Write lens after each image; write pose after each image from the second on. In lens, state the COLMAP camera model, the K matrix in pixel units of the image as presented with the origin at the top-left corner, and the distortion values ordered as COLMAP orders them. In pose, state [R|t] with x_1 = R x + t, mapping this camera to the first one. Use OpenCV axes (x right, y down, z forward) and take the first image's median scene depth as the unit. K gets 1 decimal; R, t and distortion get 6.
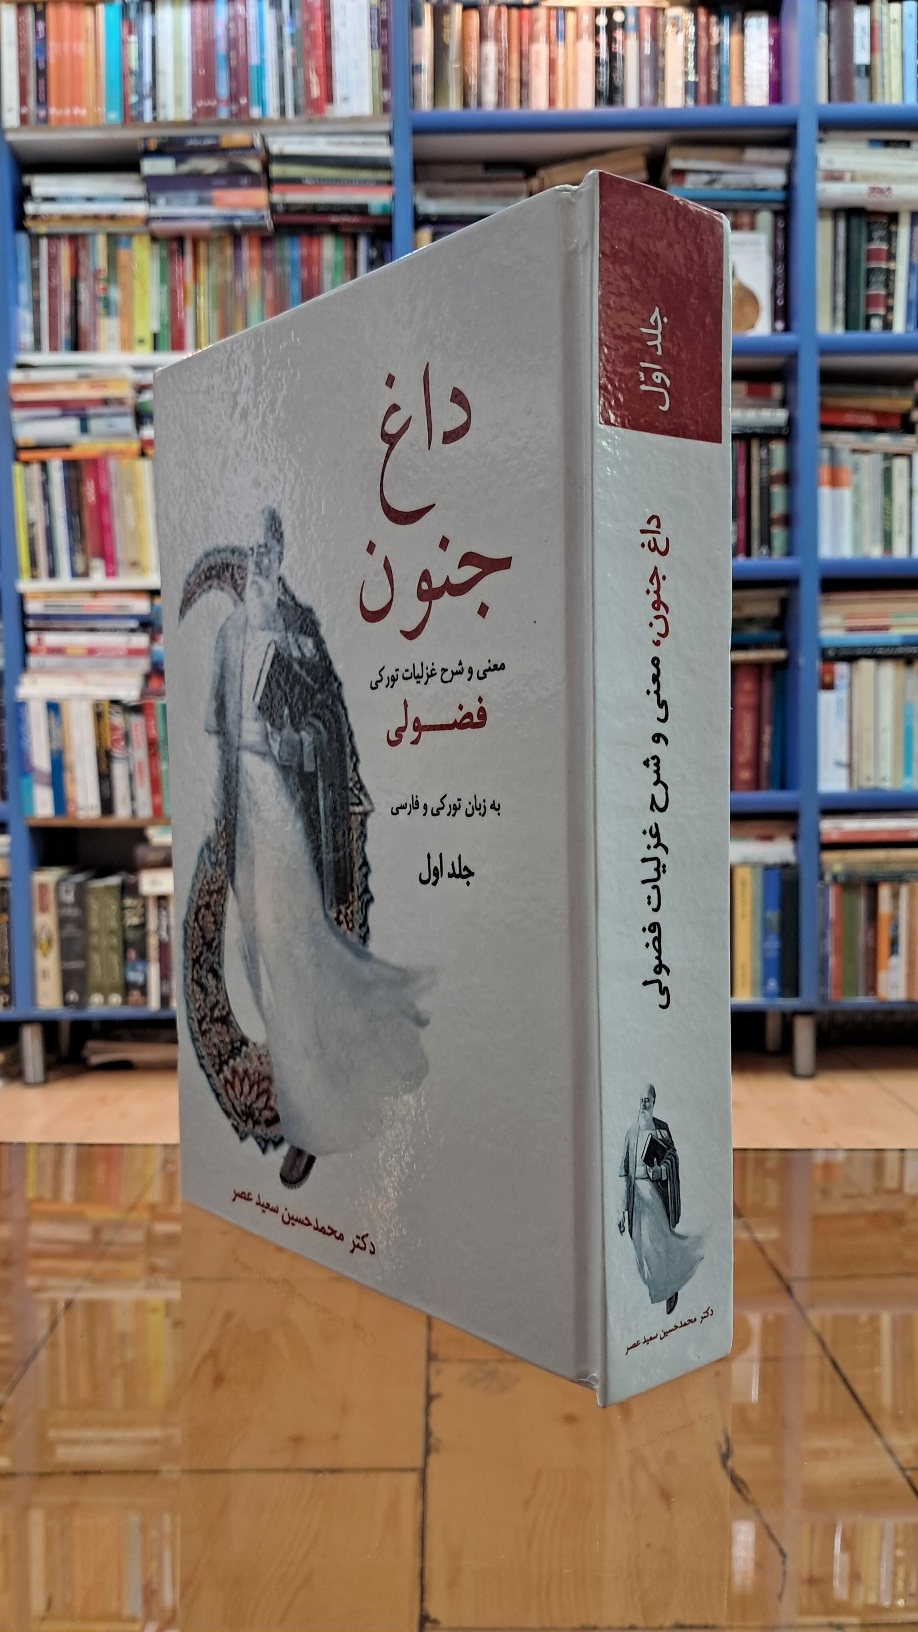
lens RADIAL K [[1356.2, 0, 444.9], [0, 1356.2, 809.6], [0, 0, 1]] dist [-0.011354, 0.022600]
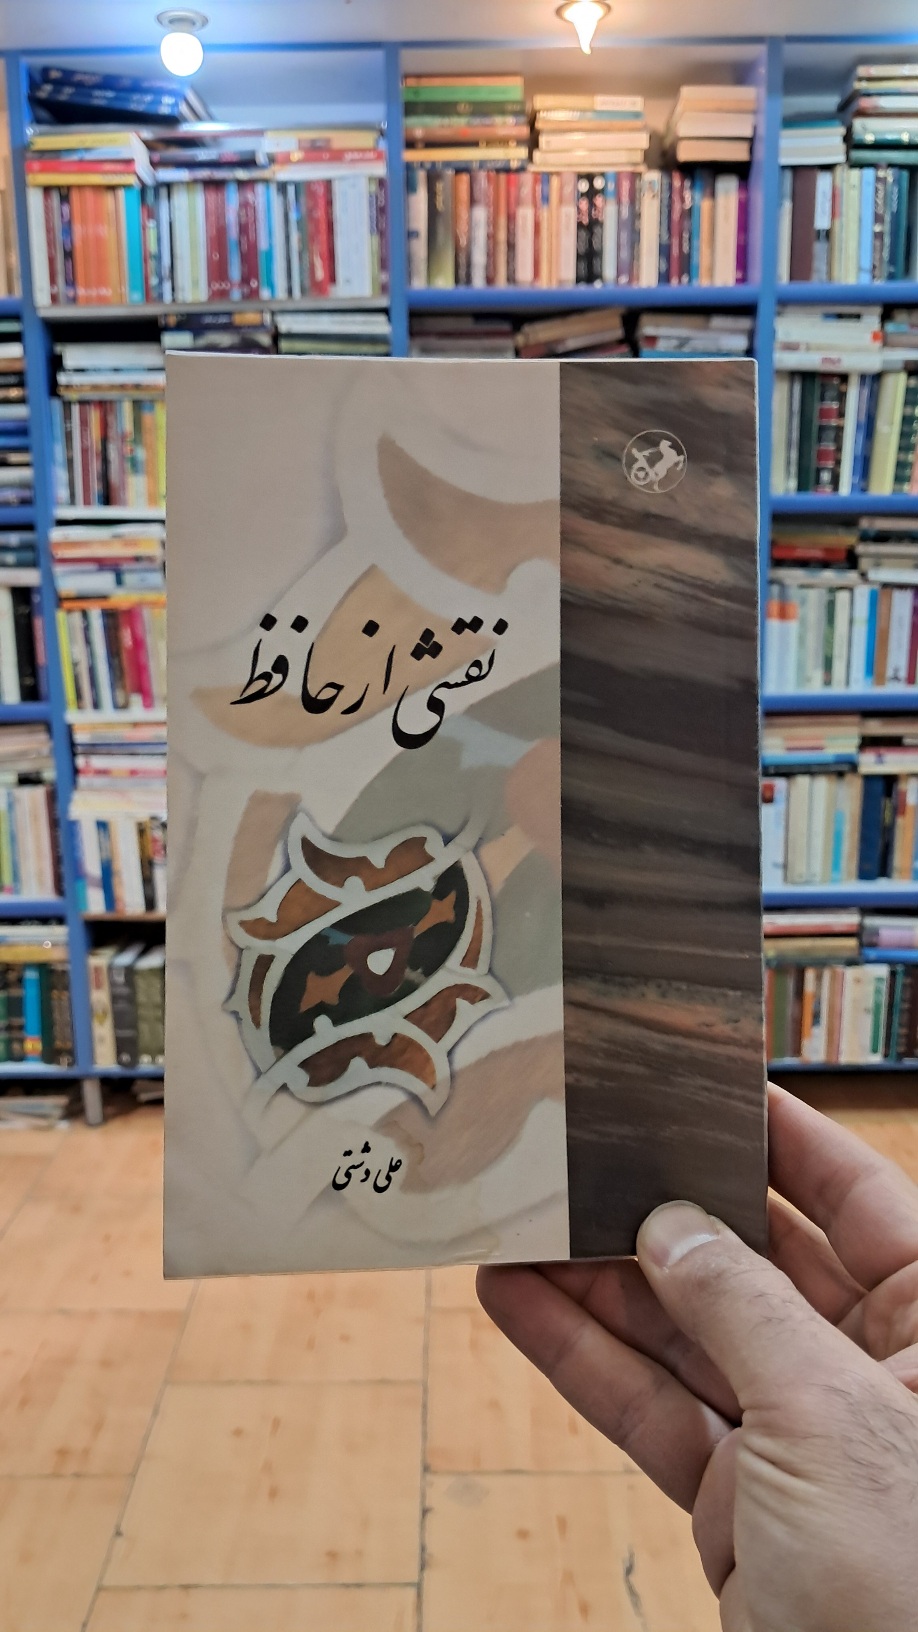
lens RADIAL K [[1356.2, 0, 444.8], [0, 1356.2, 815.8], [0, 0, 1]] dist [-0.011354, 0.022600]
pose [[0.999997, 0.000249, 0.002418, 0.003110], [-0.000620, 0.987990, 0.154515, -0.259518], [-0.002351, -0.154516, 0.987987, -0.146752]]
